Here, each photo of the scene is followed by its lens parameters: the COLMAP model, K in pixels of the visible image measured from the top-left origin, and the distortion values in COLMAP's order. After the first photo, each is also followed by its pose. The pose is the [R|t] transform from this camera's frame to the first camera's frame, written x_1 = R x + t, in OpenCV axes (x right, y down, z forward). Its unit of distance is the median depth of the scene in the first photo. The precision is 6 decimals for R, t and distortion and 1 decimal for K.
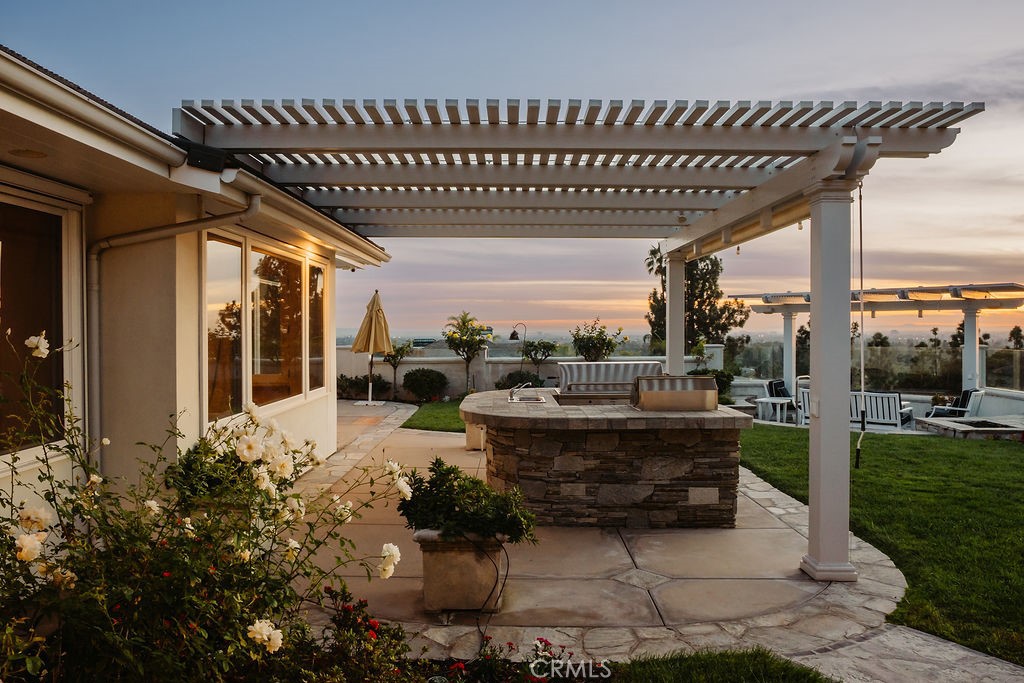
lens RADIAL K [[756.9, 0, 493.9], [0, 756.9, 334.3], [0, 0, 1]] dist [-0.045017, 0.030080]
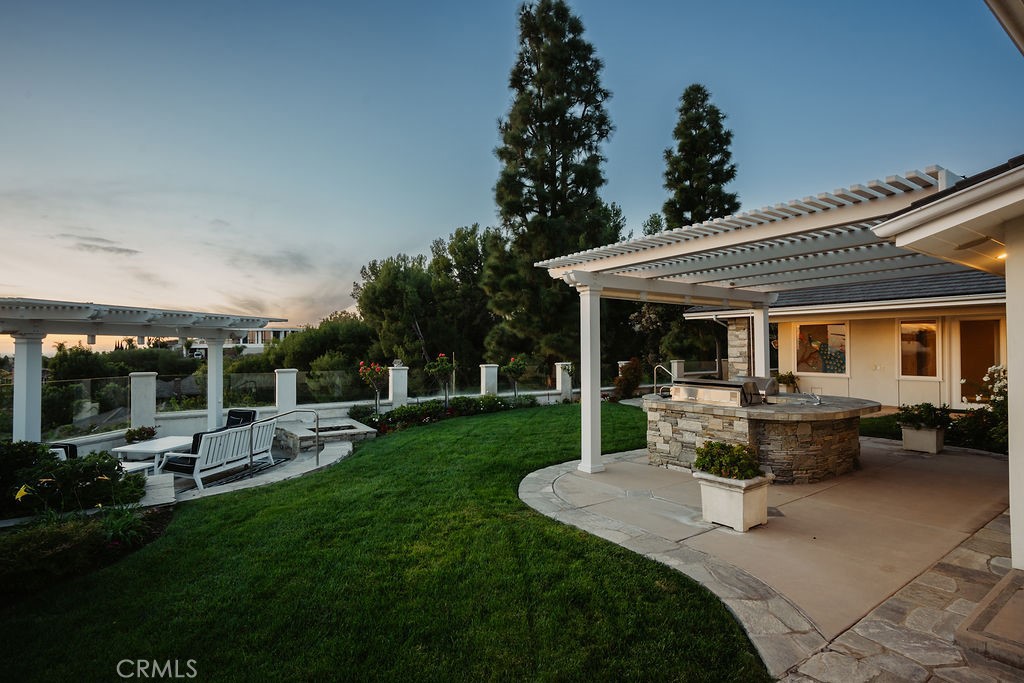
lens RADIAL K [[497.0, 0, 503.8], [0, 497.0, 343.2], [0, 0, 1]] dist [-0.015332, 0.001834]
pose [[-0.590597, 0.018018, 0.806765, -0.289072], [0.012436, 0.999835, -0.013226, -0.019830], [-0.806870, 0.002221, -0.590724, 1.841438]]
